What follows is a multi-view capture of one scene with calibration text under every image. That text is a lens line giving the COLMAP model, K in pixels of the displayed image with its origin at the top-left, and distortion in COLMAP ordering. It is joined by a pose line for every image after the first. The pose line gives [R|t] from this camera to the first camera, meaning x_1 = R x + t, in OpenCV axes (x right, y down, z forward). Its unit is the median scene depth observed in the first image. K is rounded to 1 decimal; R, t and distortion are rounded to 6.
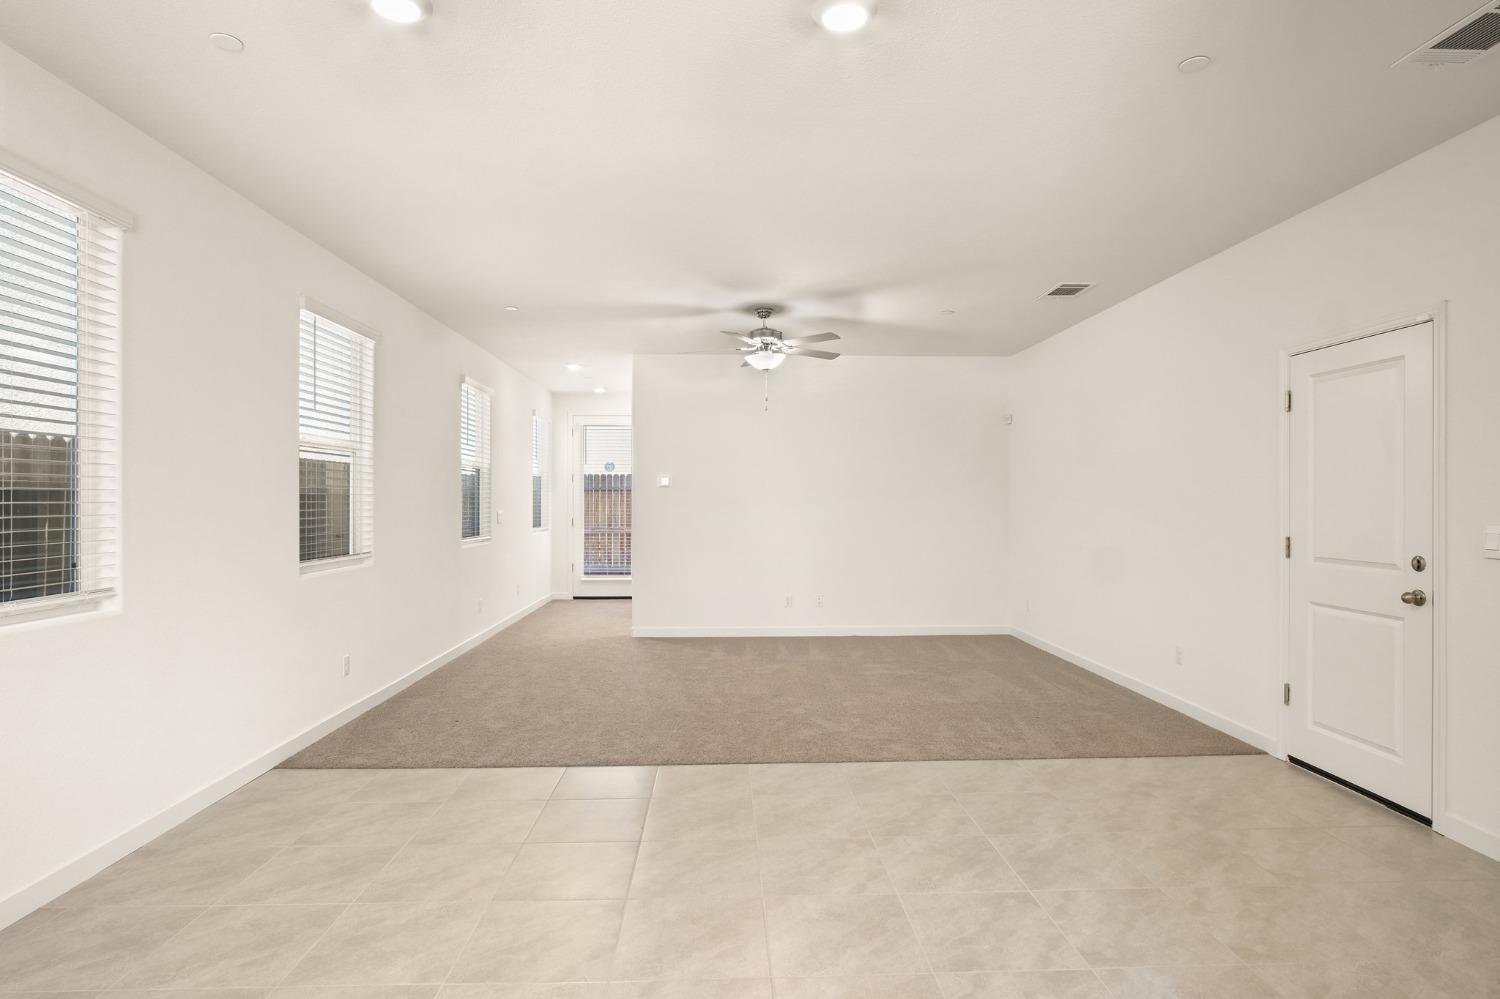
lens RADIAL K [[778.4, 0, 750.0], [0, 778.4, 499.5], [0, 0, 1]] dist [0.000152, -0.041790]
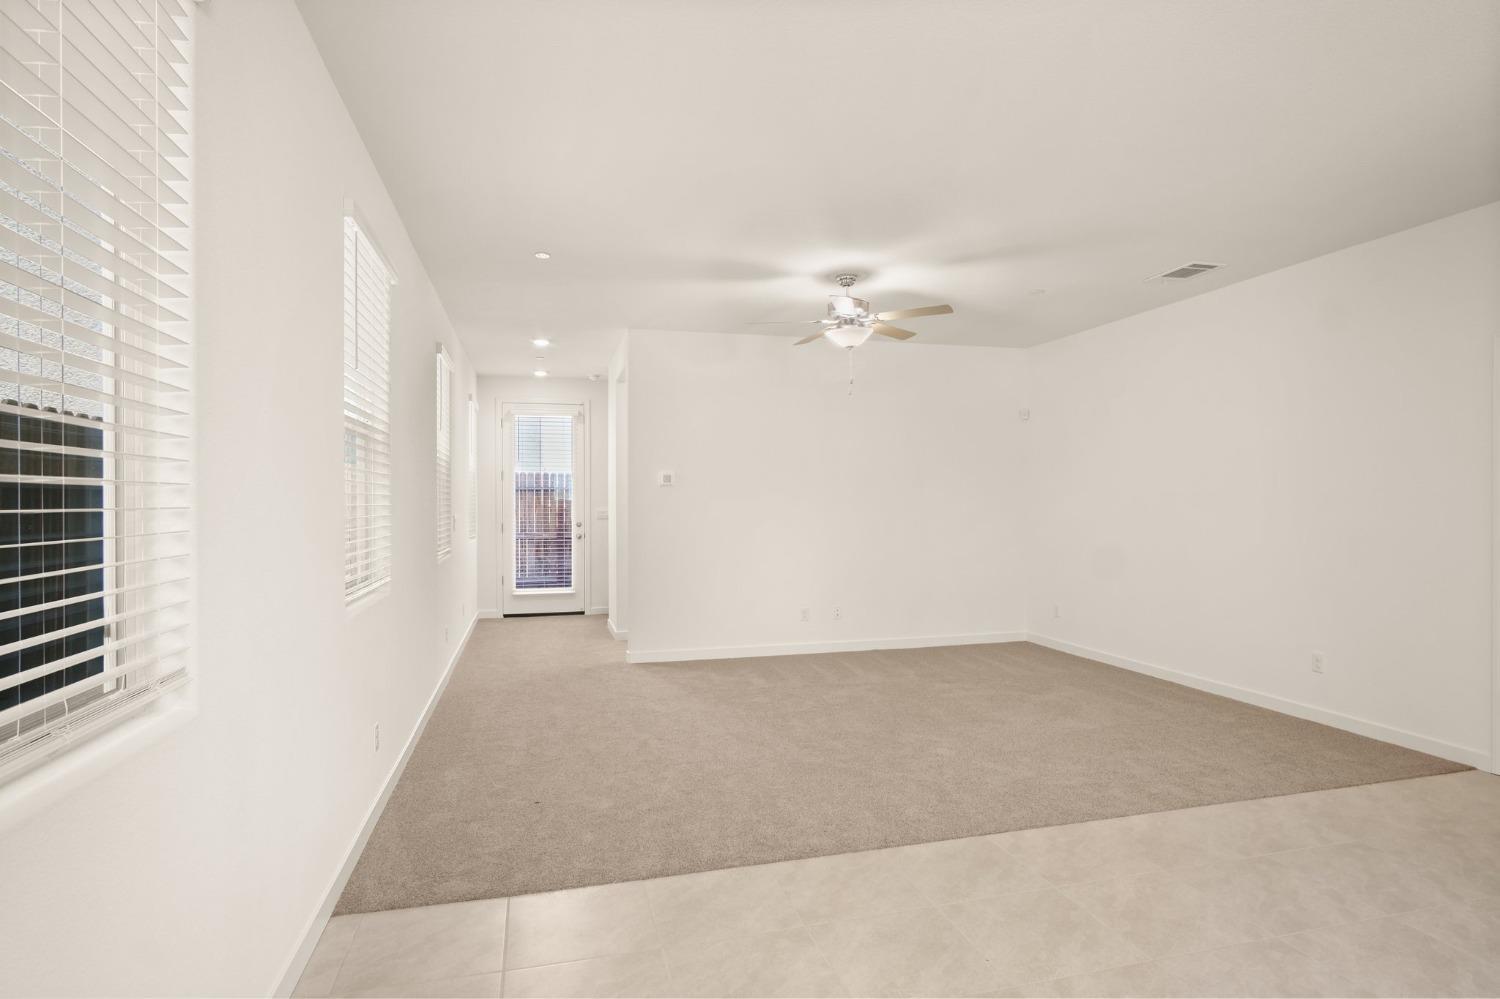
lens RADIAL K [[783.3, 0, 748.8], [0, 783.3, 506.6], [0, 0, 1]] dist [-0.014235, -0.000003]
pose [[0.976222, -0.005551, 0.216703, -0.215354], [0.003936, 0.999961, 0.007886, 0.000122], [-0.216739, -0.006846, 0.976206, 0.147553]]
